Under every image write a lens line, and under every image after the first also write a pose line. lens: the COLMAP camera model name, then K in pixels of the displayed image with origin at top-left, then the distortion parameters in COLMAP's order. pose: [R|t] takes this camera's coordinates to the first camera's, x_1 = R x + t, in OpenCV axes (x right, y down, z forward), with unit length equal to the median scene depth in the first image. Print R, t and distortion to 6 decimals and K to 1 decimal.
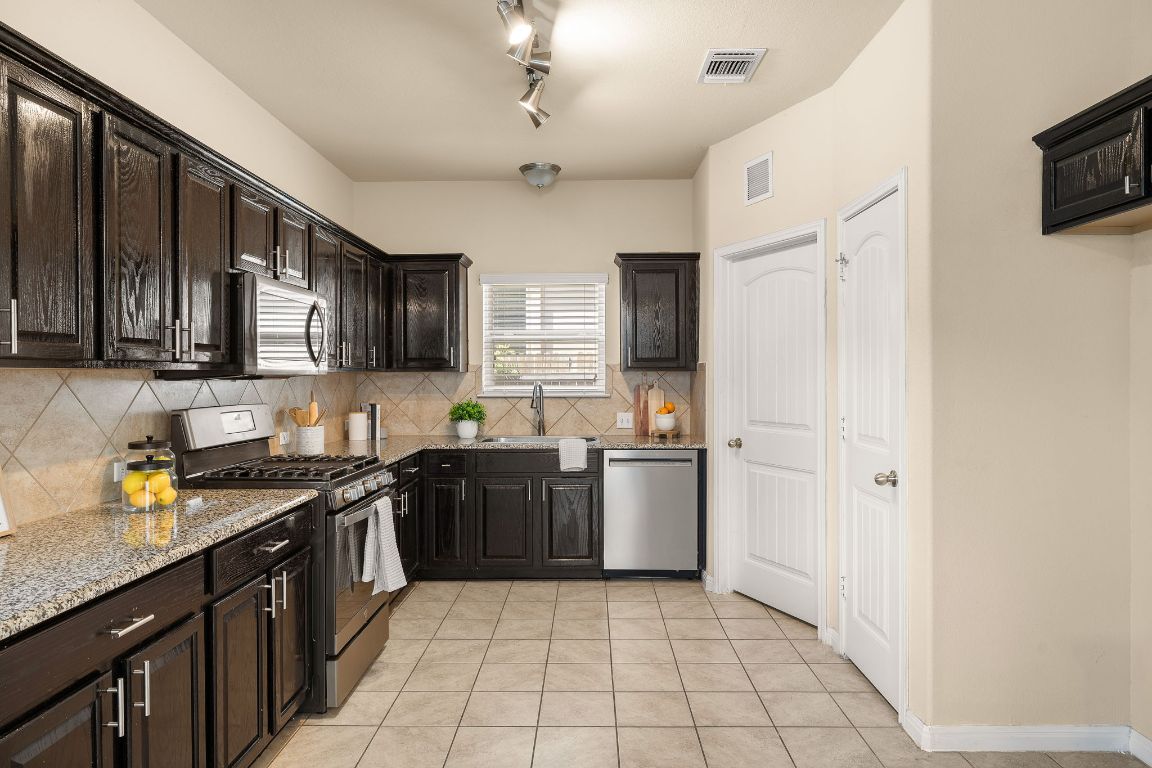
lens RADIAL K [[713.9, 0, 578.9], [0, 713.9, 375.8], [0, 0, 1]] dist [-0.001531, -0.000497]
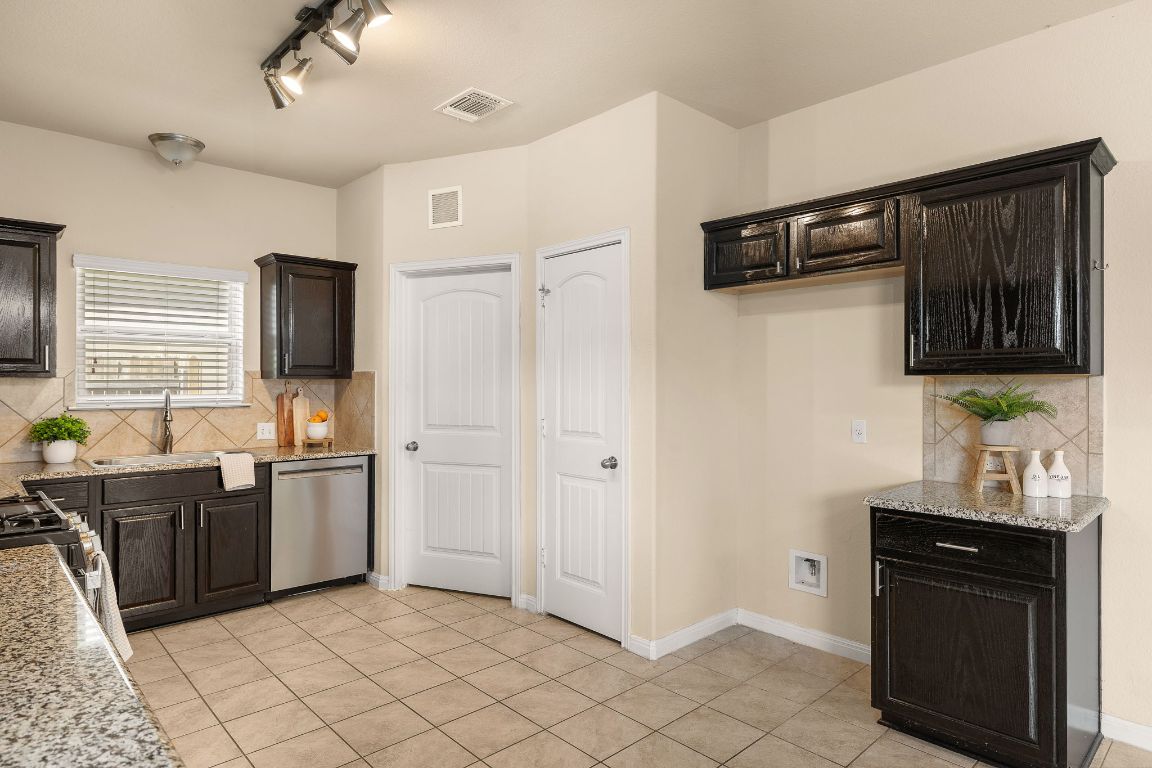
lens RADIAL K [[658.4, 0, 578.3], [0, 658.4, 379.1], [0, 0, 1]] dist [-0.000913, 0.000205]
pose [[0.723517, 0.006832, 0.690273, -0.269599], [-0.002195, 0.999969, -0.007595, -0.000122], [-0.690303, 0.003980, 0.723509, 0.103694]]
